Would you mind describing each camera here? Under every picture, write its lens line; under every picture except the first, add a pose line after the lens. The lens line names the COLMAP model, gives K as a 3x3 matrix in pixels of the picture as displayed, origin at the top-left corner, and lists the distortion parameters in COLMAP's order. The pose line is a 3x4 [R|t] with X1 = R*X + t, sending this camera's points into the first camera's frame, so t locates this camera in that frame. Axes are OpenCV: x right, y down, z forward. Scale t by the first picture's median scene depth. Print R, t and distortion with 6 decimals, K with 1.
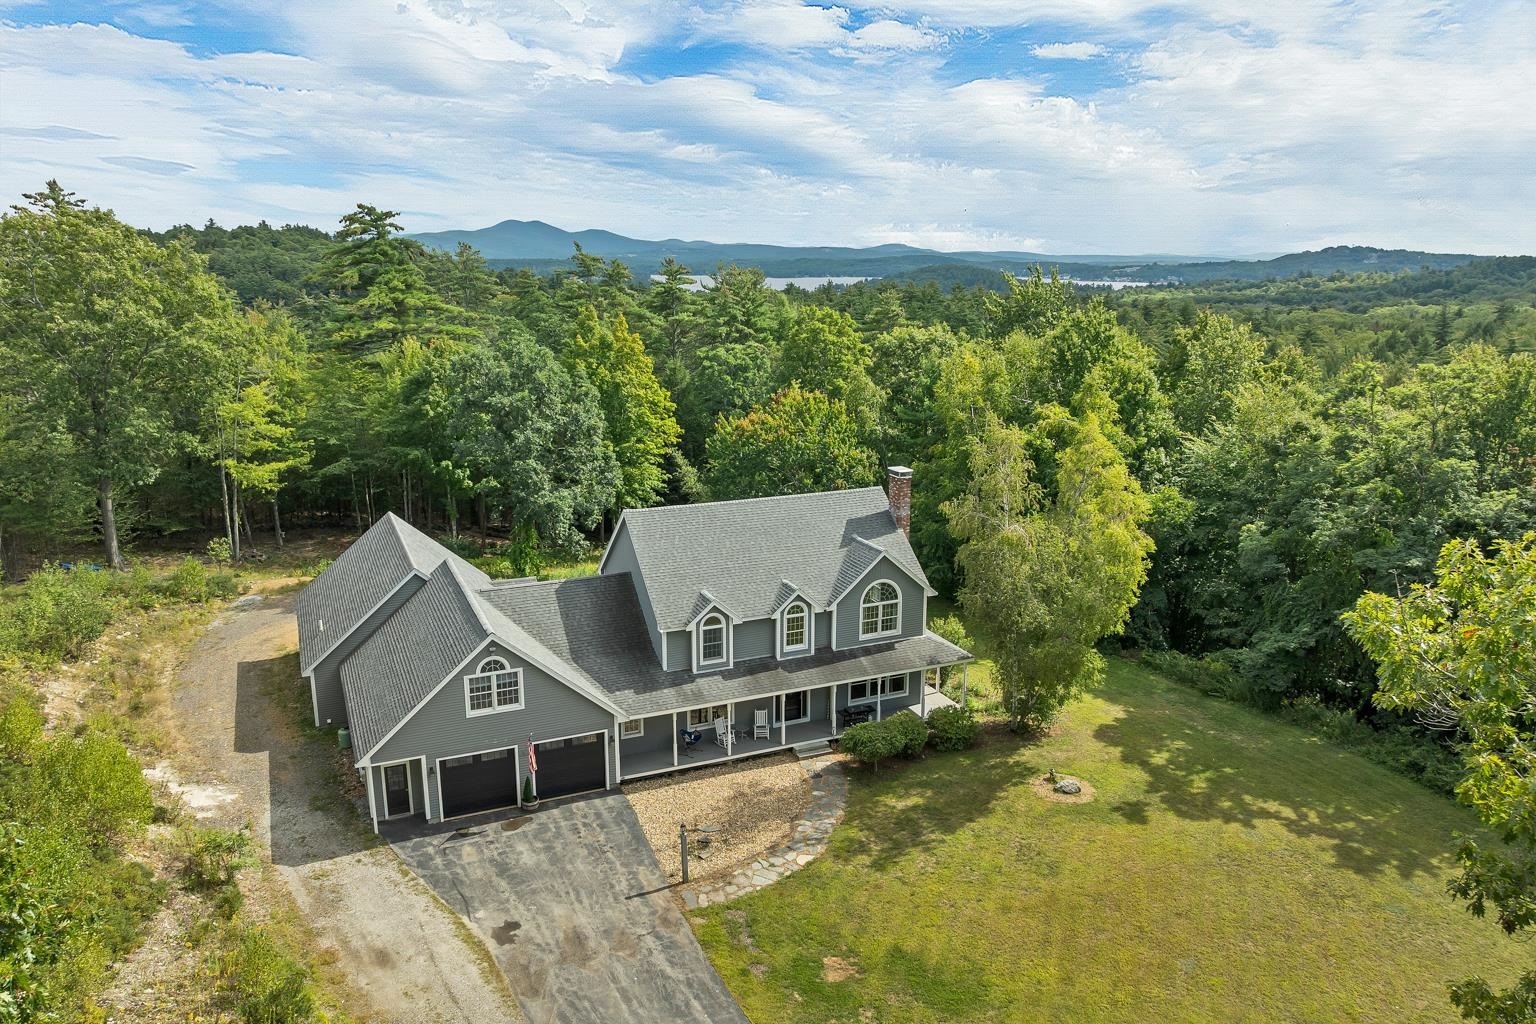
lens RADIAL K [[1094.3, 0, 778.4], [0, 1094.3, 504.5], [0, 0, 1]] dist [-0.014183, -0.019958]
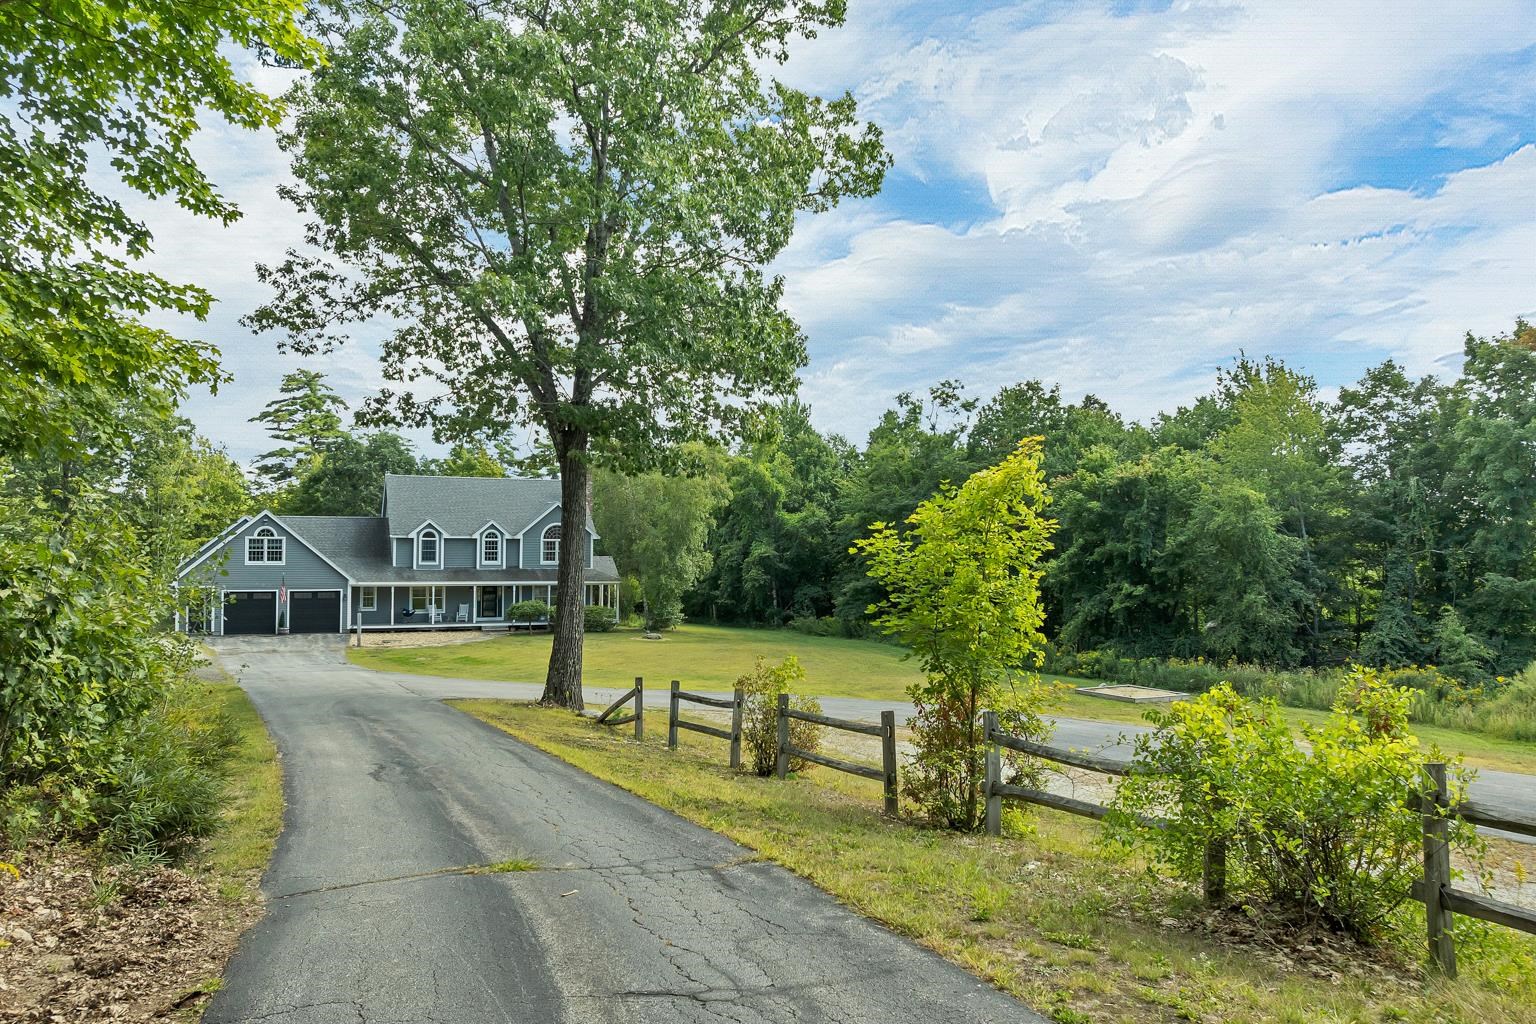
lens RADIAL K [[1094.3, 0, 773.9], [0, 1094.3, 514.1], [0, 0, 1]] dist [-0.014183, -0.019958]
pose [[0.999827, 0.003740, -0.018213, 0.436780], [-0.008168, 0.968336, -0.249517, 0.446849], [0.016703, 0.249623, 0.968199, -0.445422]]
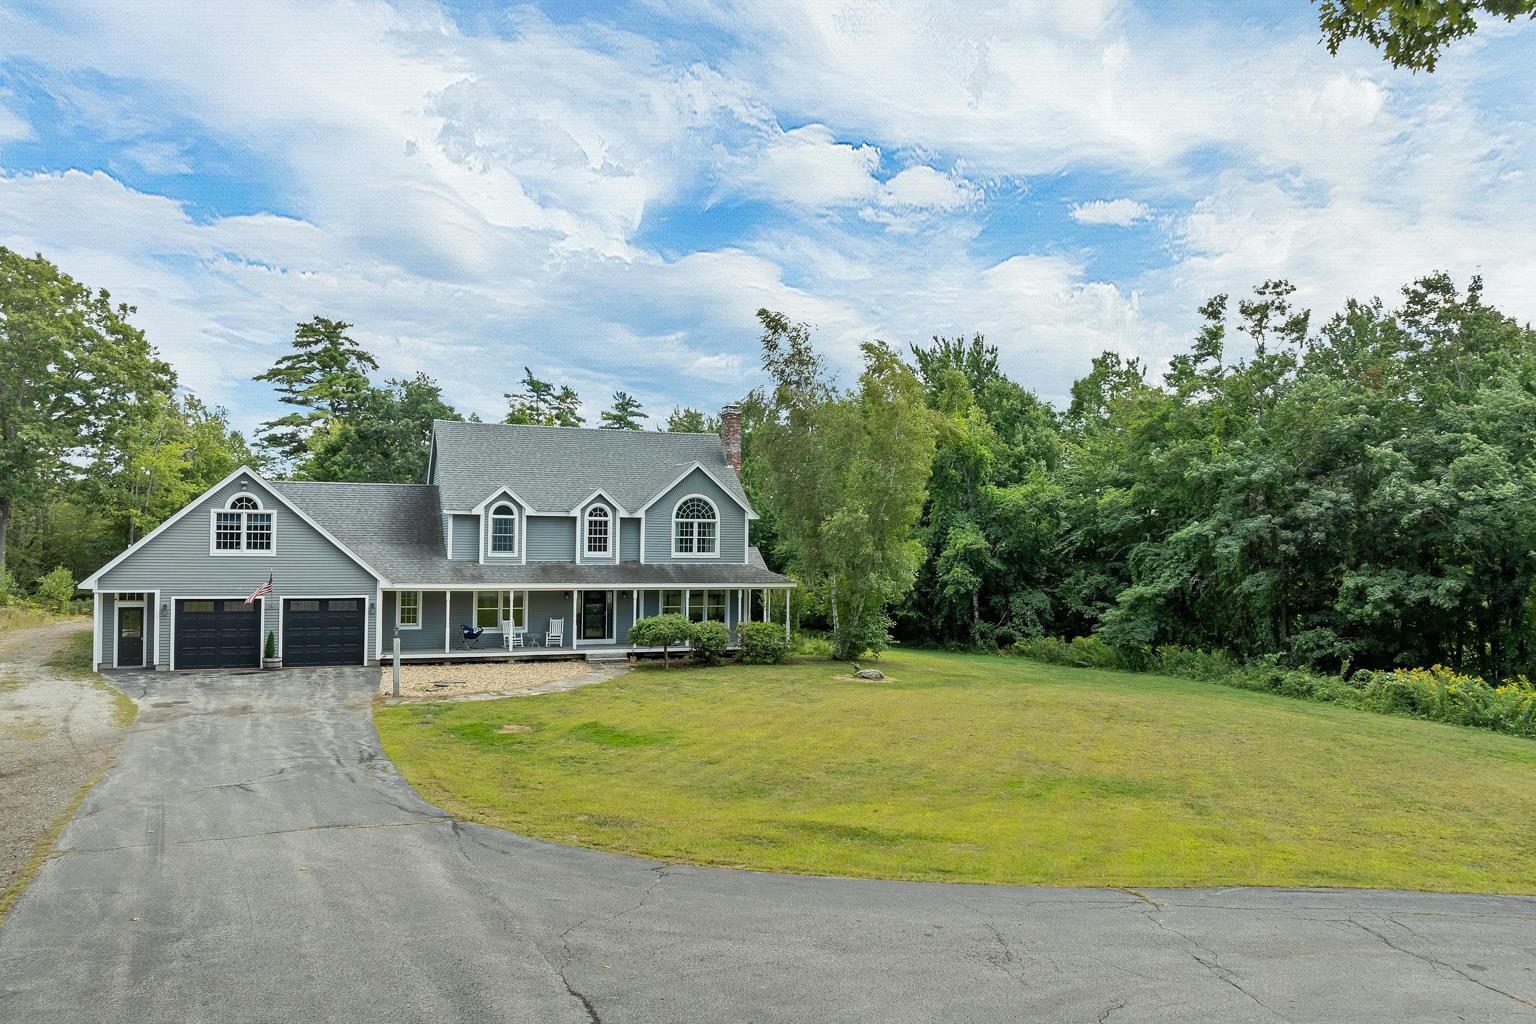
lens RADIAL K [[1094.3, 0, 774.4], [0, 1094.3, 516.1], [0, 0, 1]] dist [-0.014183, -0.019958]
pose [[0.999163, 0.006704, -0.040348, 0.213904], [-0.016517, 0.968596, -0.248091, 0.343522], [0.037418, 0.248550, 0.967896, 0.084577]]
